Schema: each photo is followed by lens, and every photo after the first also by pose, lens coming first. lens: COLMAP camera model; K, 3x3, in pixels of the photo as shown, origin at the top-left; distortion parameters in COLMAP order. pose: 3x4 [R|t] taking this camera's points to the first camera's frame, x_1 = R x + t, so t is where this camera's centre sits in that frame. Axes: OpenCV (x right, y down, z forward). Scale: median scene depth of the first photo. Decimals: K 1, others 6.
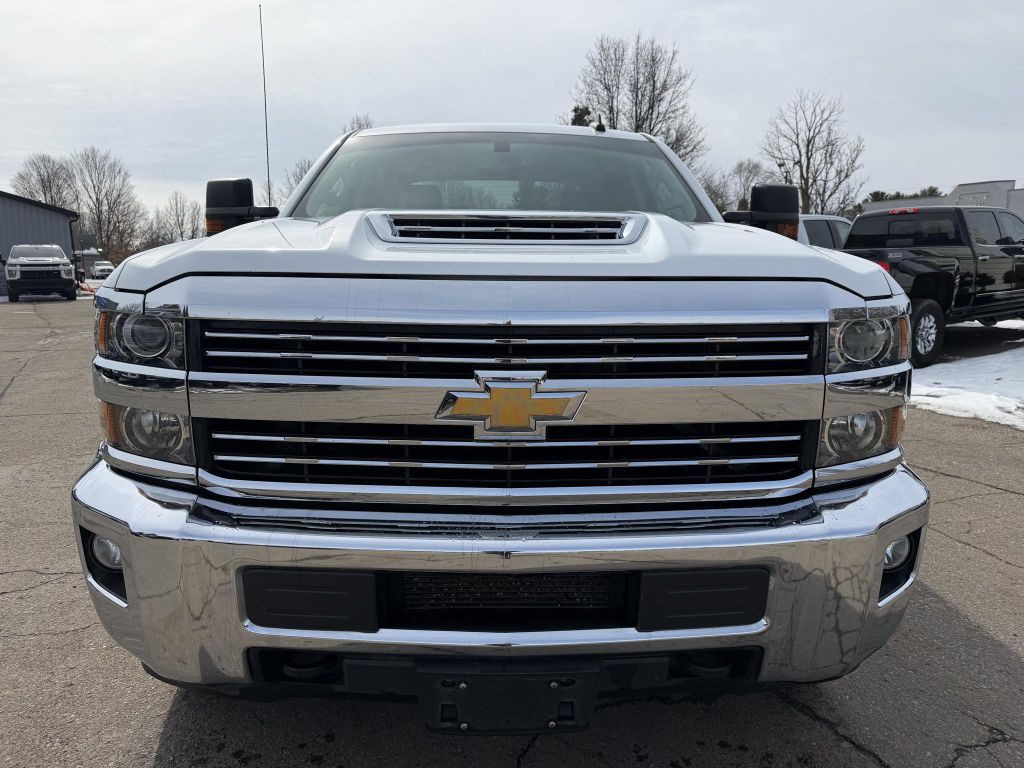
lens RADIAL K [[735.6, 0, 512.8], [0, 735.6, 389.6], [0, 0, 1]] dist [0.038017, -0.048721]
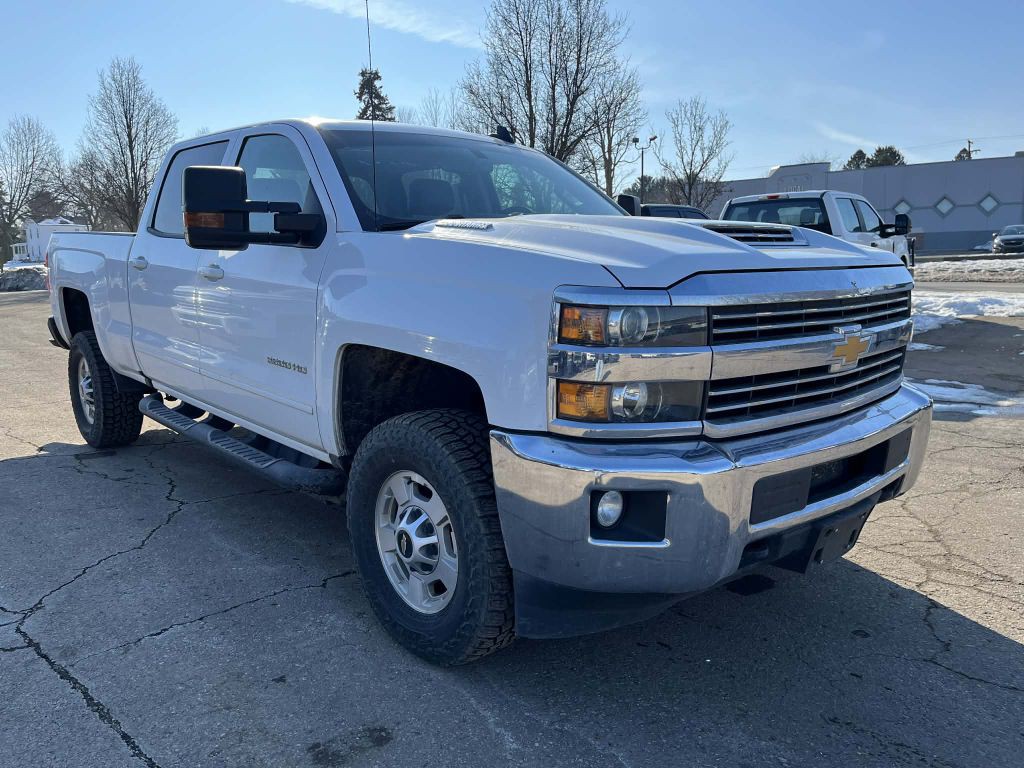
lens RADIAL K [[795.4, 0, 511.8], [0, 795.4, 386.4], [0, 0, 1]] dist [0.005658, 0.046819]
pose [[0.757937, -0.122907, 0.640644, -1.557580], [0.123393, 0.991373, 0.044211, -0.057876], [-0.640551, 0.045542, 0.766564, 0.132487]]
